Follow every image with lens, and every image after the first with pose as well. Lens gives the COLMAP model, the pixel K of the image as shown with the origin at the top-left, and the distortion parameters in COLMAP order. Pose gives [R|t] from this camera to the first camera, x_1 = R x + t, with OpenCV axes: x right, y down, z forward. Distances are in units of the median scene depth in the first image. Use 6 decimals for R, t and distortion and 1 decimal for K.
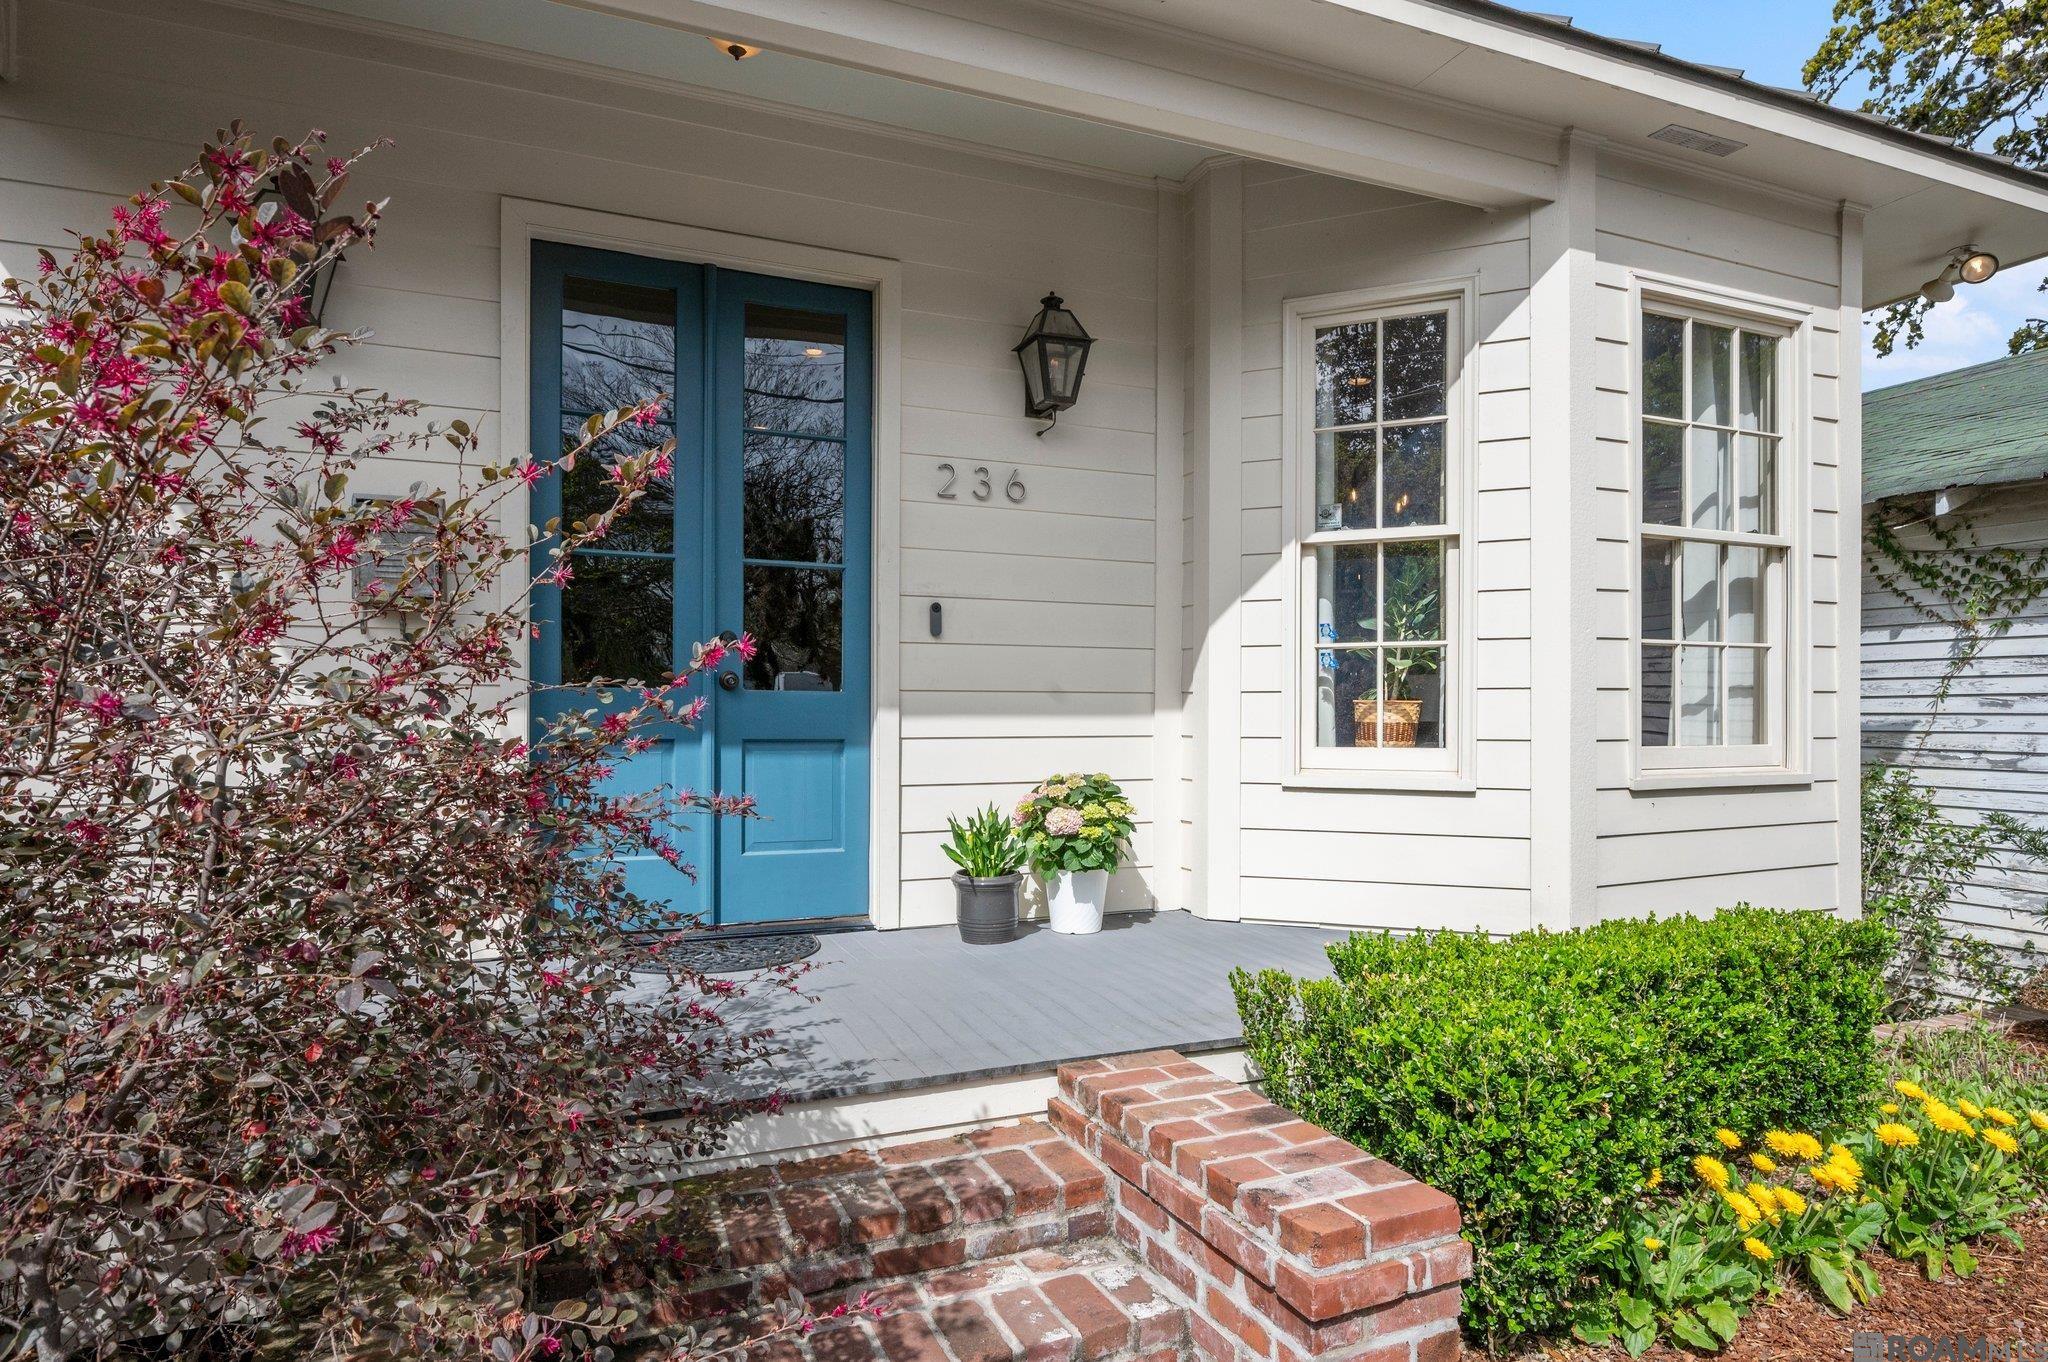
lens RADIAL K [[1177.6, 0, 1024.0], [0, 1177.6, 681.0], [0, 0, 1]] dist [-0.002947, -0.000665]
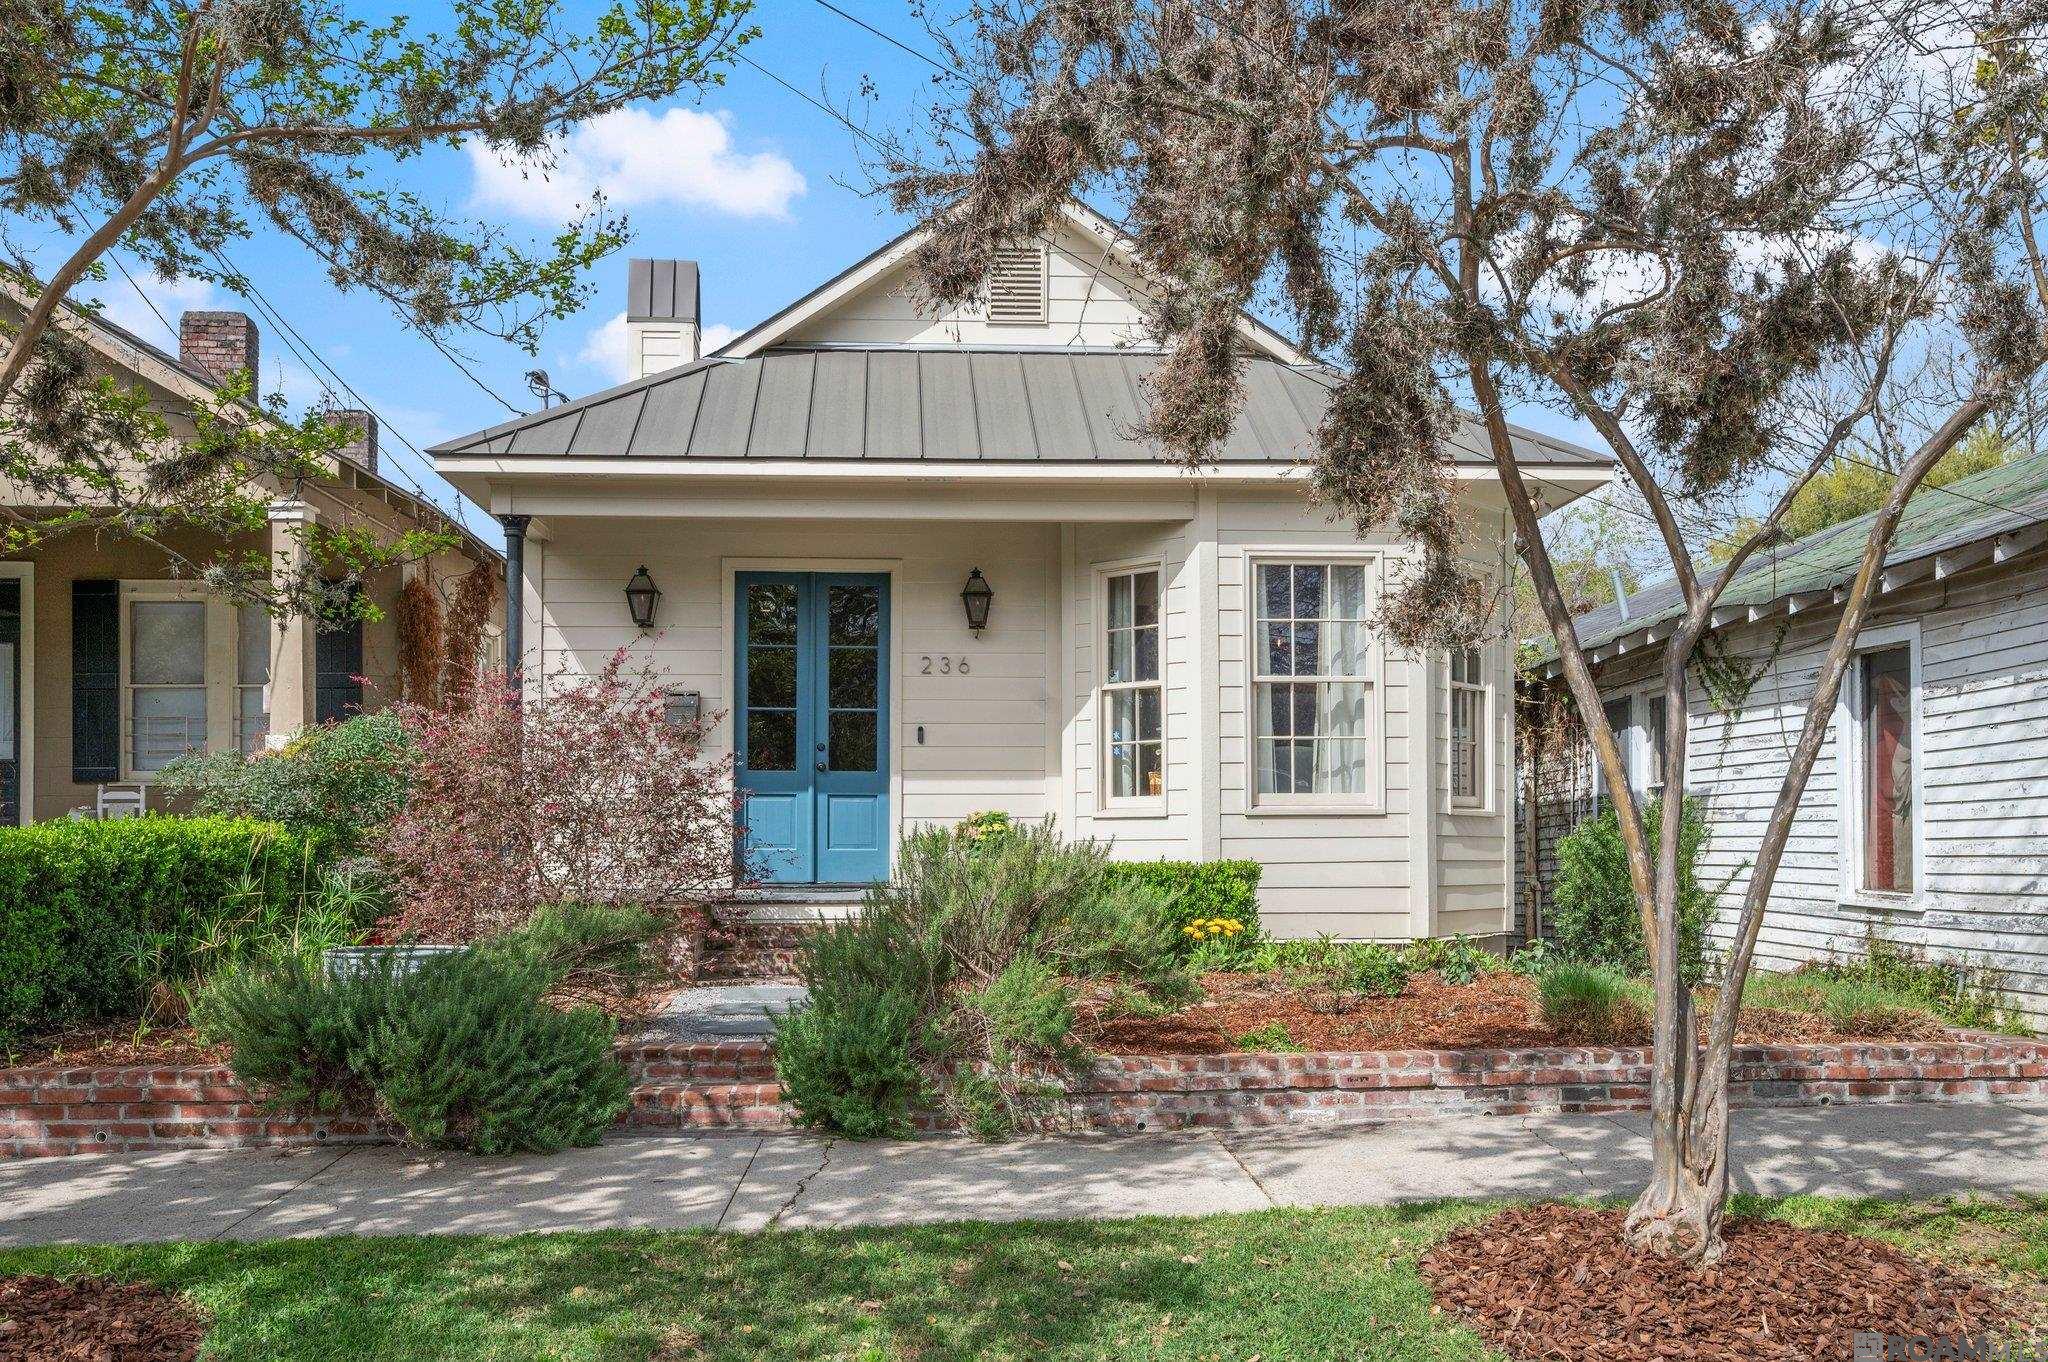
lens RADIAL K [[1837.1, 0, 1024.0], [0, 1837.1, 681.0], [0, 0, 1]] dist [-0.008776, -0.010565]
pose [[0.942713, -0.034265, -0.331840, 1.136542], [0.013974, 0.997894, -0.063342, 0.056837], [0.333312, 0.055076, 0.941207, -1.901720]]
